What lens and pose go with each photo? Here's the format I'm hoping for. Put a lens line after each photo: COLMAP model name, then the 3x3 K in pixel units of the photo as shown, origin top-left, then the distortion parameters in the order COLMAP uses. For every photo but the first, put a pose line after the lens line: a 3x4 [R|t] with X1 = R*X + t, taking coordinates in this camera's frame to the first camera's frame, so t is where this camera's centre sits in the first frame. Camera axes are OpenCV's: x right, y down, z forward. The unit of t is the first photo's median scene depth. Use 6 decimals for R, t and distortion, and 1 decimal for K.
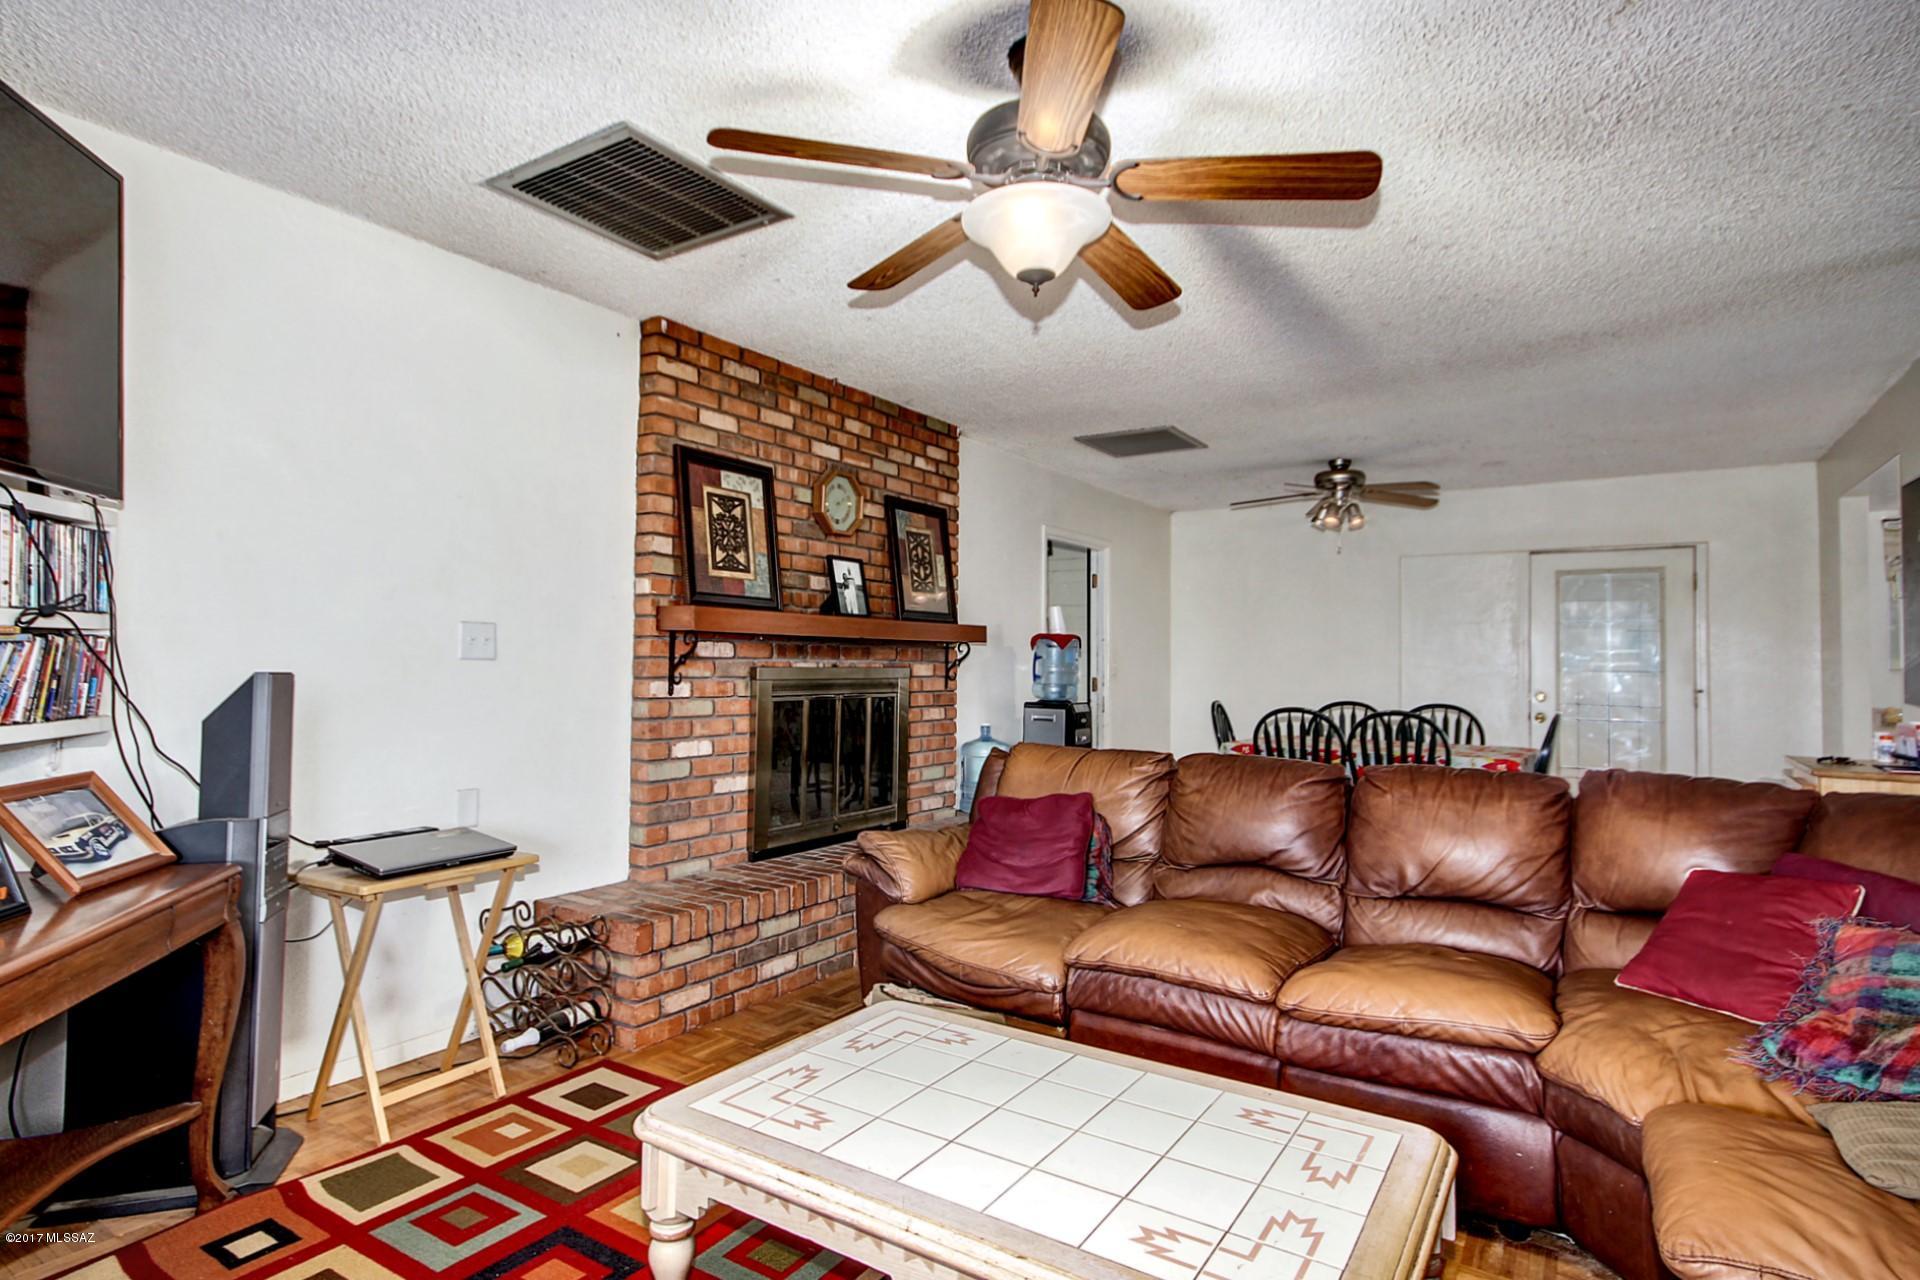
lens RADIAL K [[974.5, 0, 965.8], [0, 974.5, 636.8], [0, 0, 1]] dist [0.000205, -0.000024]
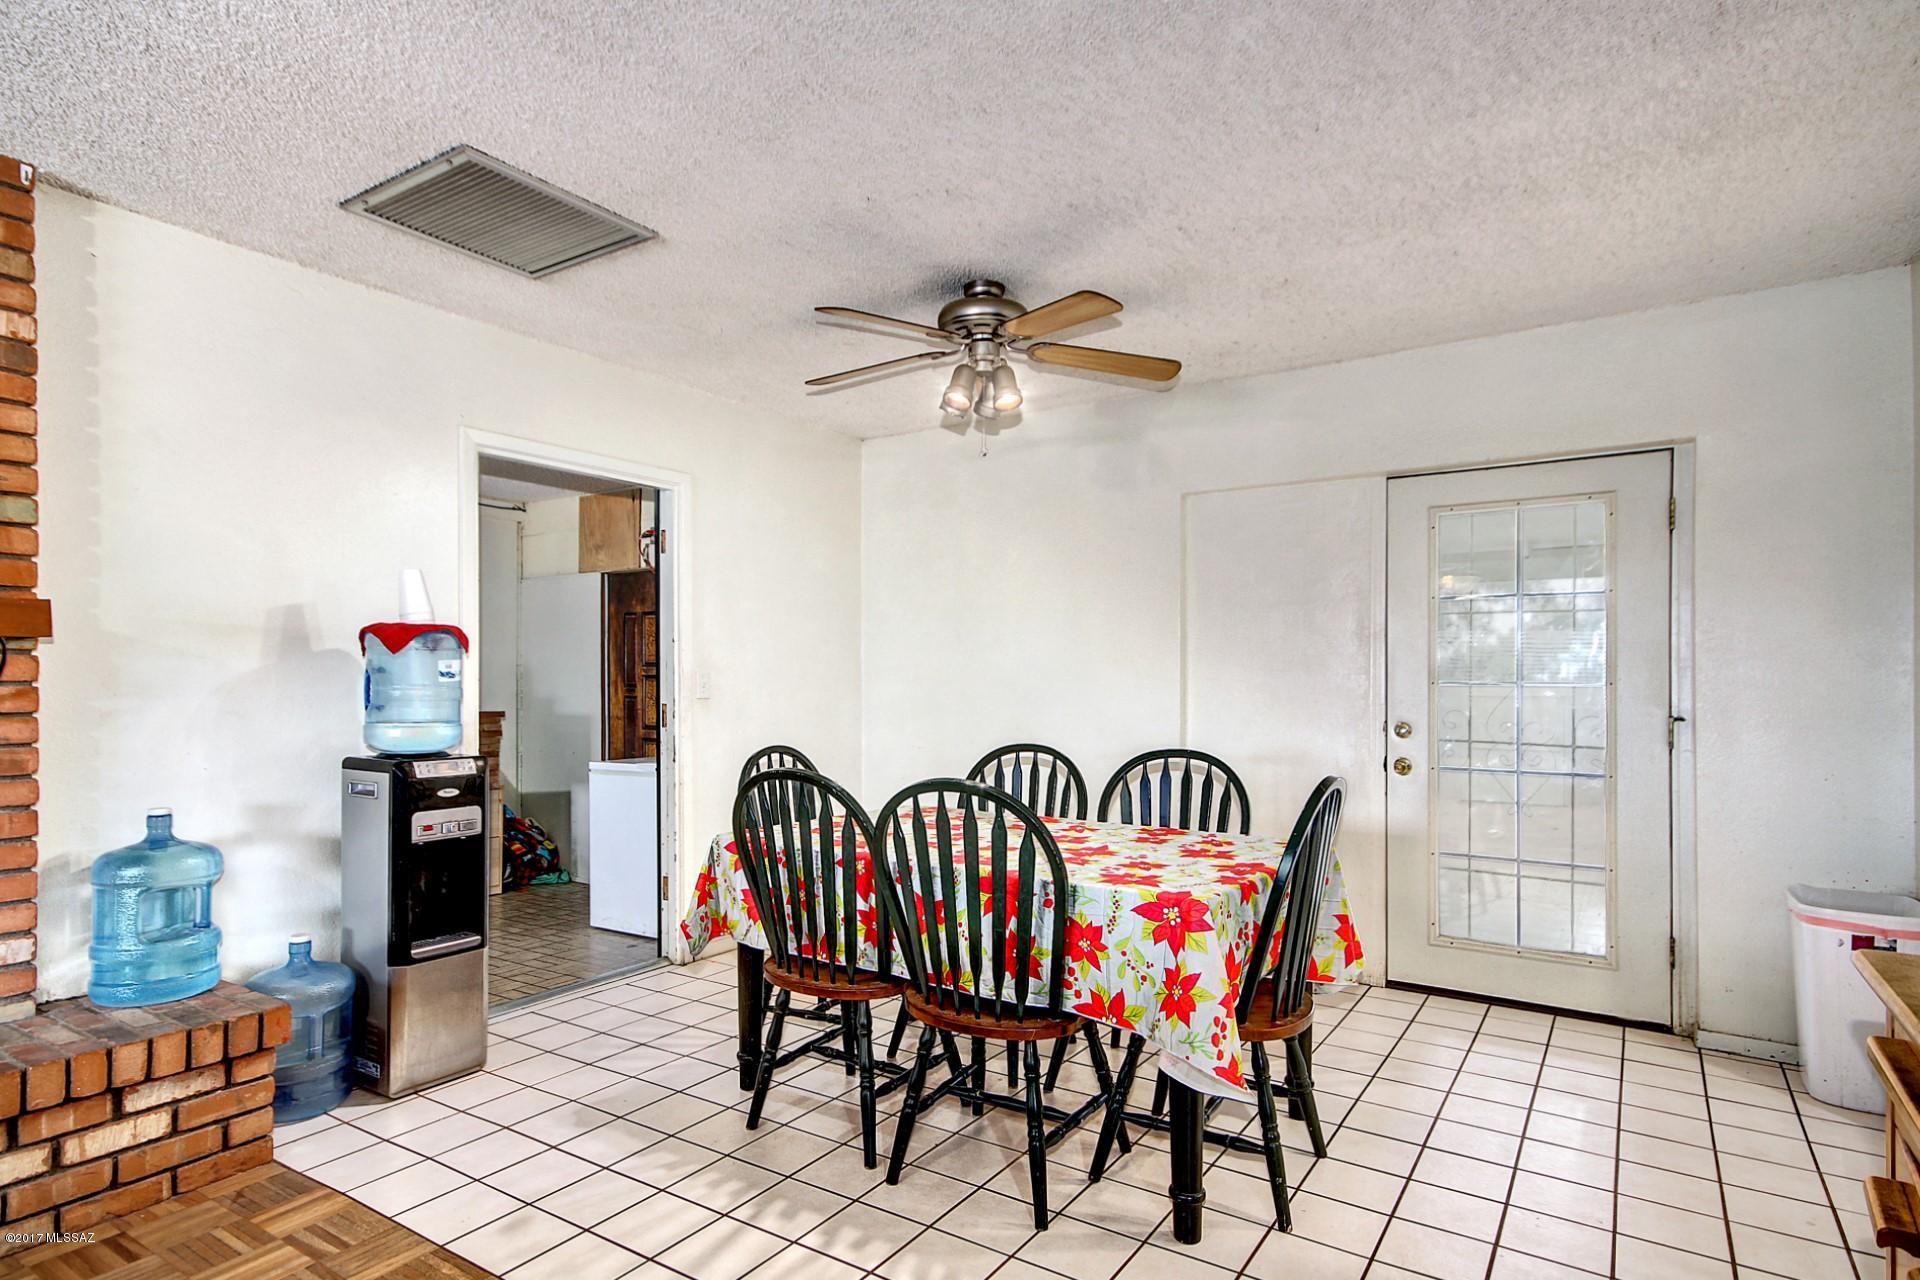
lens RADIAL K [[1019.3, 0, 968.7], [0, 1019.3, 678.8], [0, 0, 1]] dist [0.013673, 0.001878]
pose [[0.999928, -0.009745, 0.006992, 0.370139], [0.009586, 0.999702, 0.022441, 0.017828], [-0.007208, -0.022372, 0.999724, 0.451982]]
